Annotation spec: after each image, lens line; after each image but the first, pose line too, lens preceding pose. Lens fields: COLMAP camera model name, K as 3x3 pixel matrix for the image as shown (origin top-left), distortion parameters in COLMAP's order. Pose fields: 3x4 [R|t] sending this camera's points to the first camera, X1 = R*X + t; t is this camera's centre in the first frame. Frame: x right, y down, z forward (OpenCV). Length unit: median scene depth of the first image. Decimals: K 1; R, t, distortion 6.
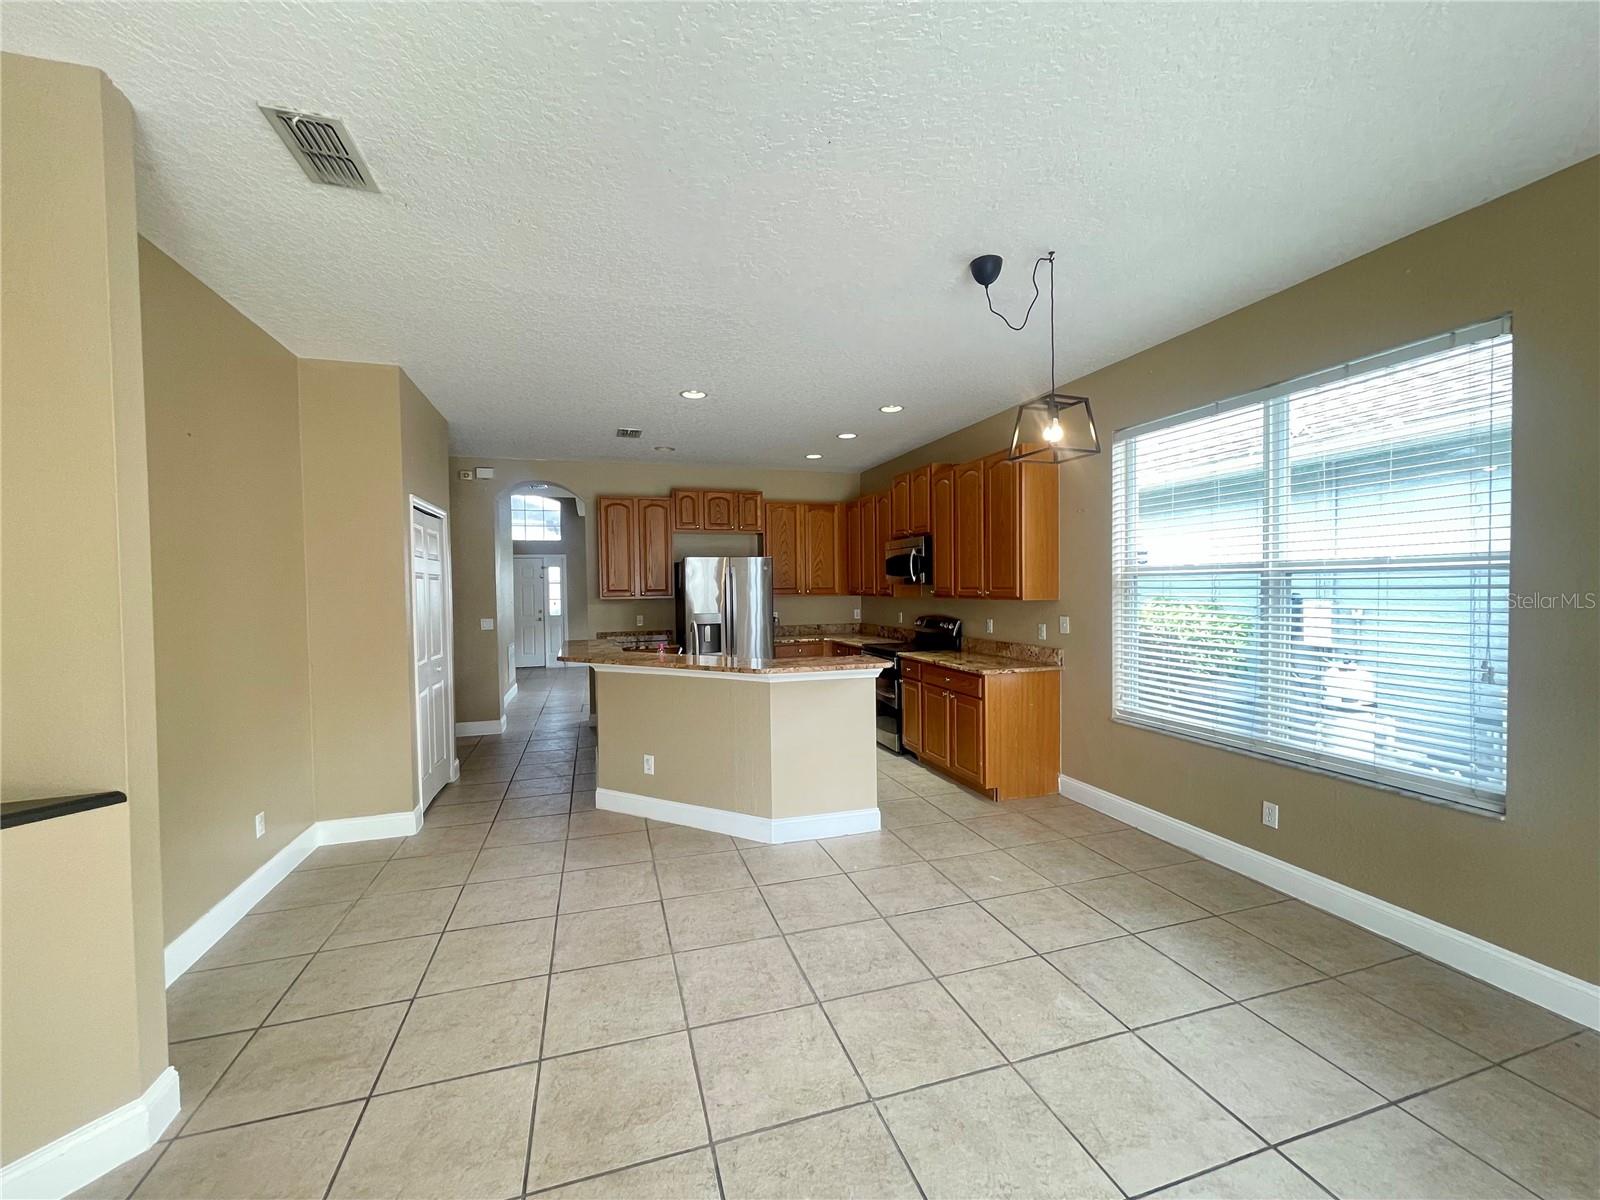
lens RADIAL K [[644.4, 0, 800.8], [0, 644.4, 599.3], [0, 0, 1]] dist [-0.002618, 0.000188]
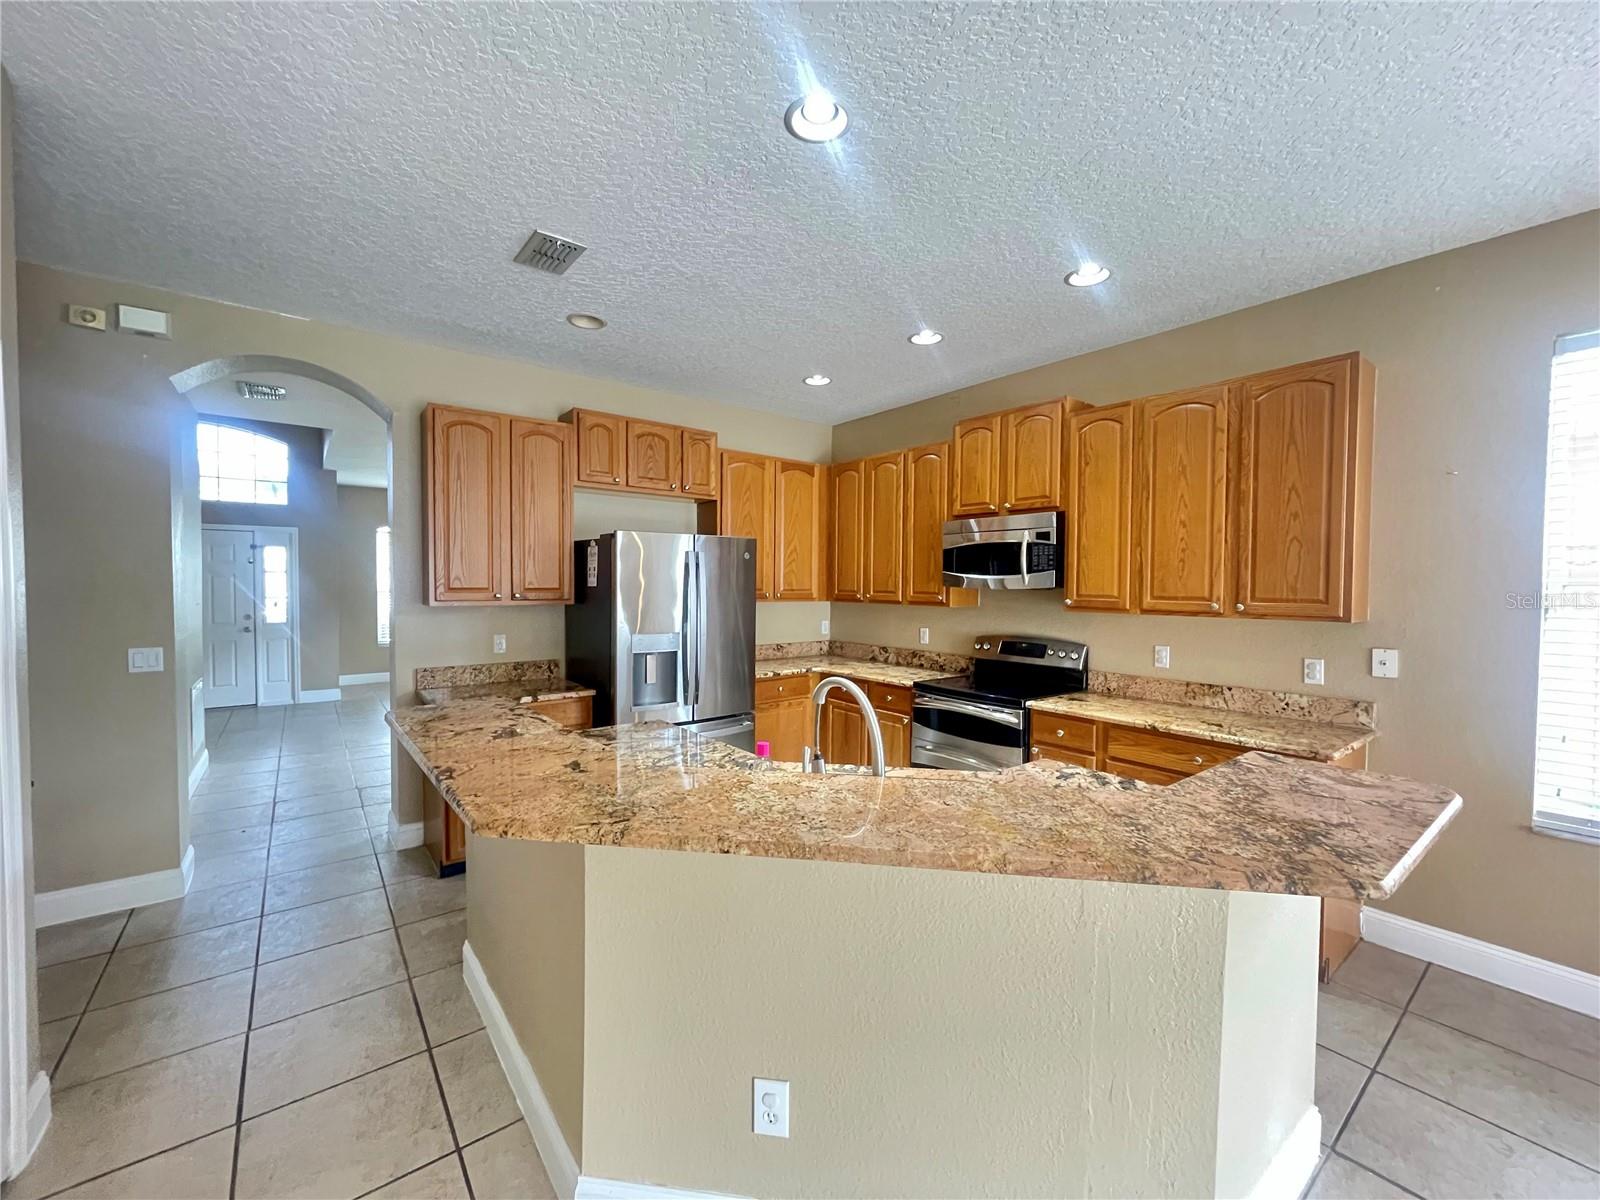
lens RADIAL K [[644.4, 0, 797.1], [0, 644.4, 602.1], [0, 0, 1]] dist [-0.002618, 0.000188]
pose [[0.939038, 0.010185, 0.343662, -0.211364], [-0.012279, 0.999917, 0.003919, -0.008586], [-0.343594, -0.007900, 0.939085, 0.415837]]
